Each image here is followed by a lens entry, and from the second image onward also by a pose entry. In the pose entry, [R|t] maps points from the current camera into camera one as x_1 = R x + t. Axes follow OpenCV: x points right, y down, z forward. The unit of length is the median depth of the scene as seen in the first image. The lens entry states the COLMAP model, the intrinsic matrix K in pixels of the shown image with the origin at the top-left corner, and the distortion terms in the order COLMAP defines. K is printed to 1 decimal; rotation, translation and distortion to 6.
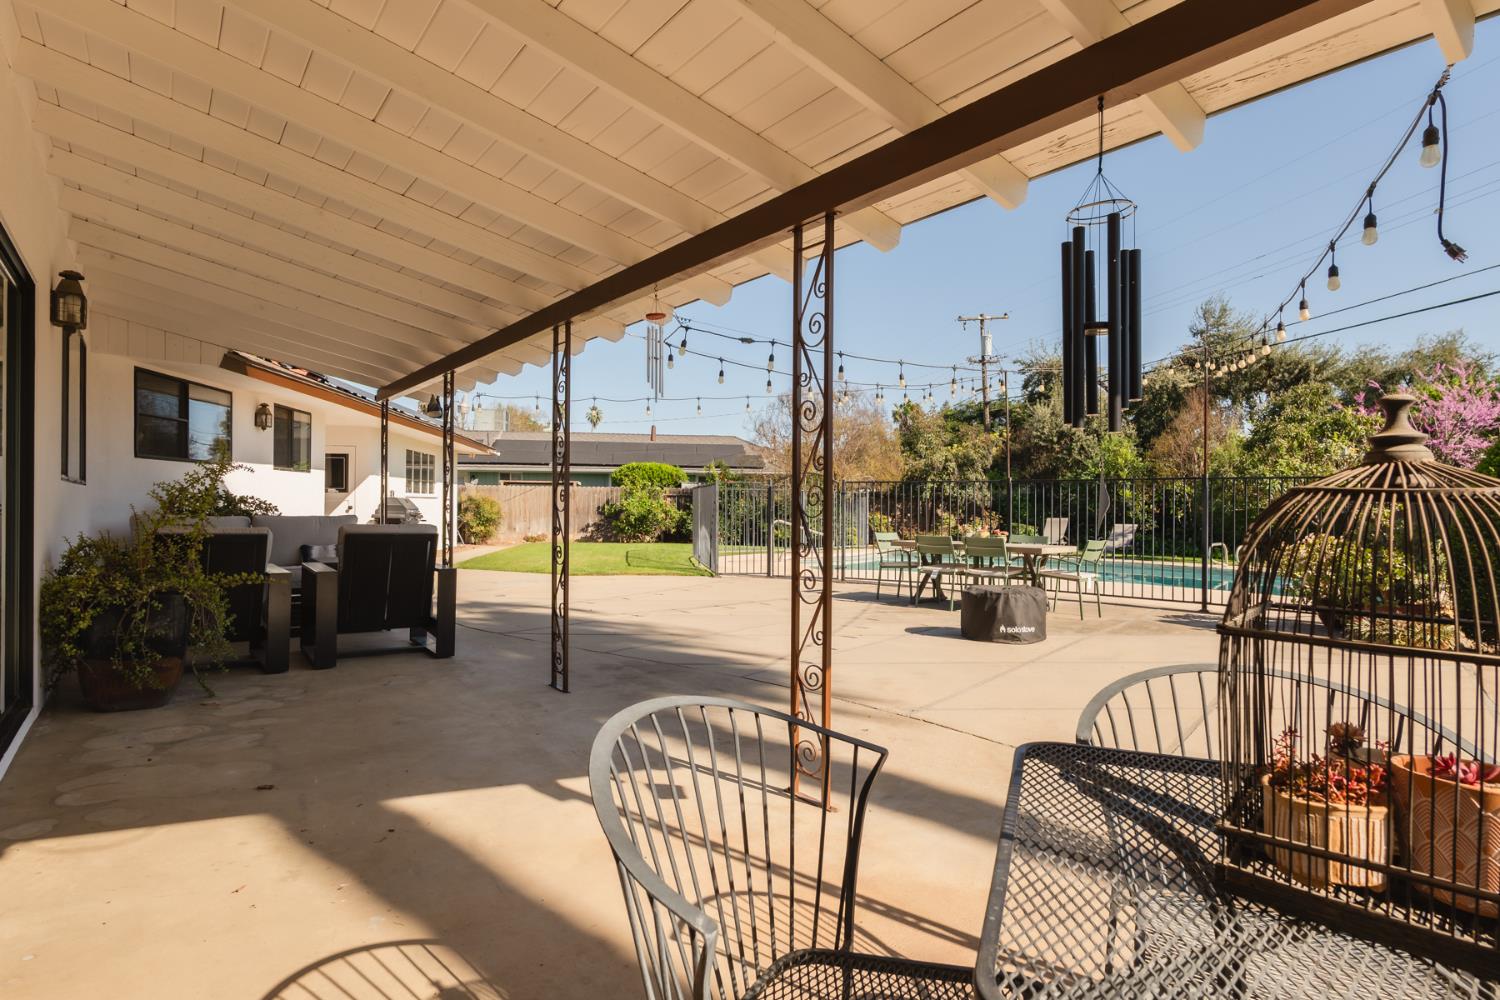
lens RADIAL K [[802.1, 0, 763.3], [0, 802.1, 510.4], [0, 0, 1]] dist [-0.017847, 0.010690]
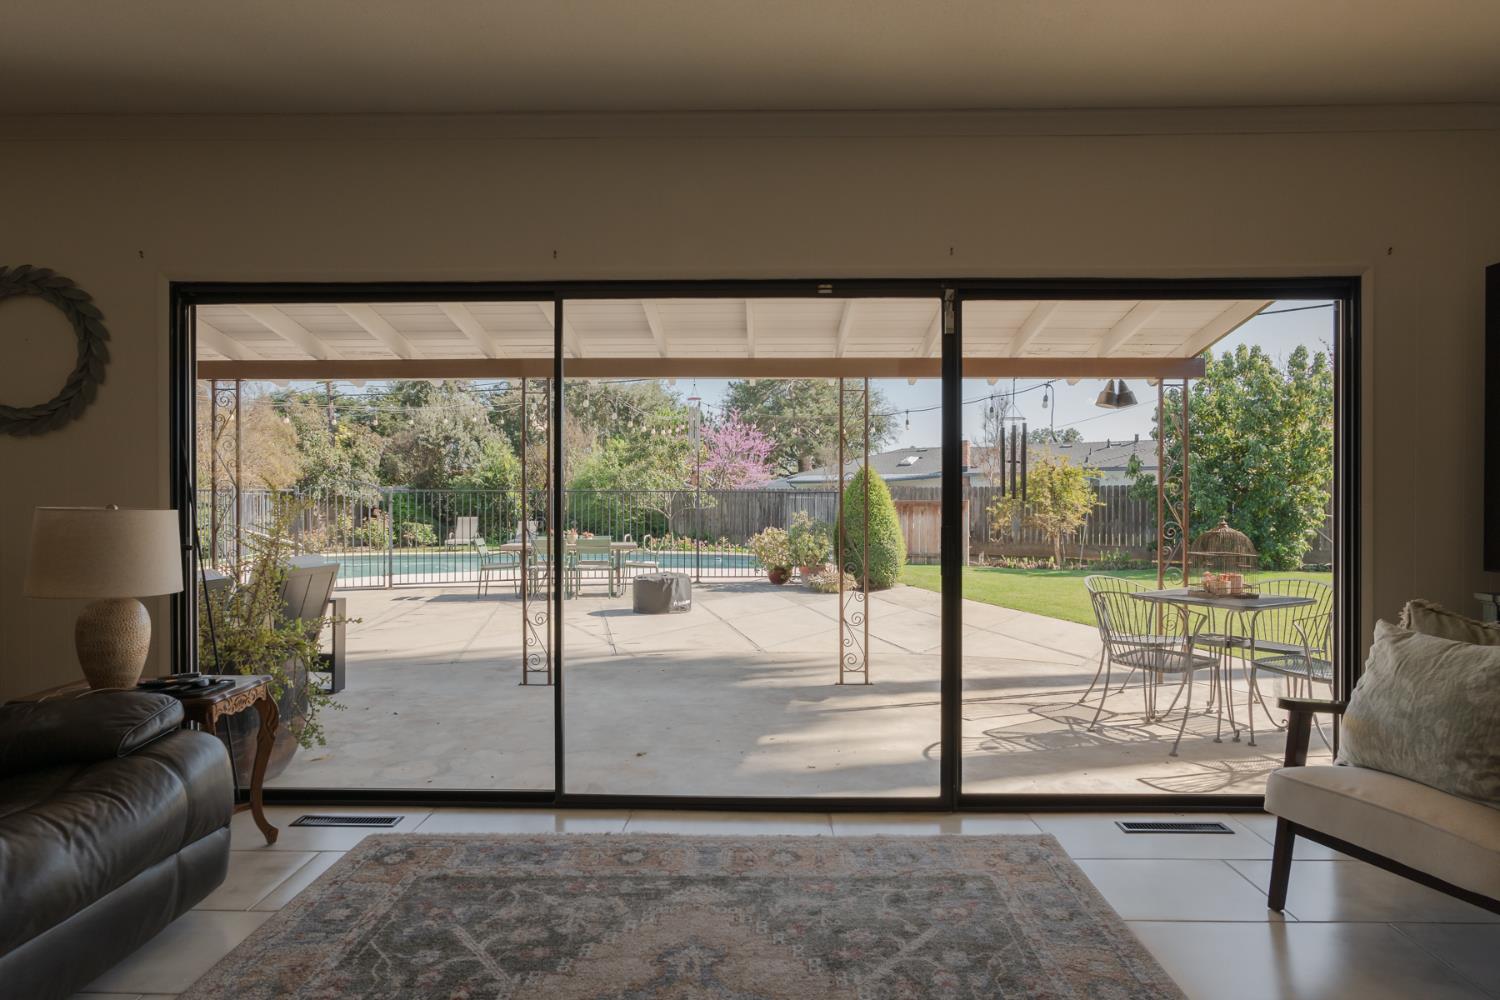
lens RADIAL K [[802.1, 0, 763.3], [0, 802.1, 510.4], [0, 0, 1]] dist [-0.017847, 0.010690]
pose [[0.611746, -0.017947, 0.790851, -0.257831], [0.008604, 0.999834, 0.016034, -0.013795], [-0.791008, -0.003005, 0.611799, 0.001774]]
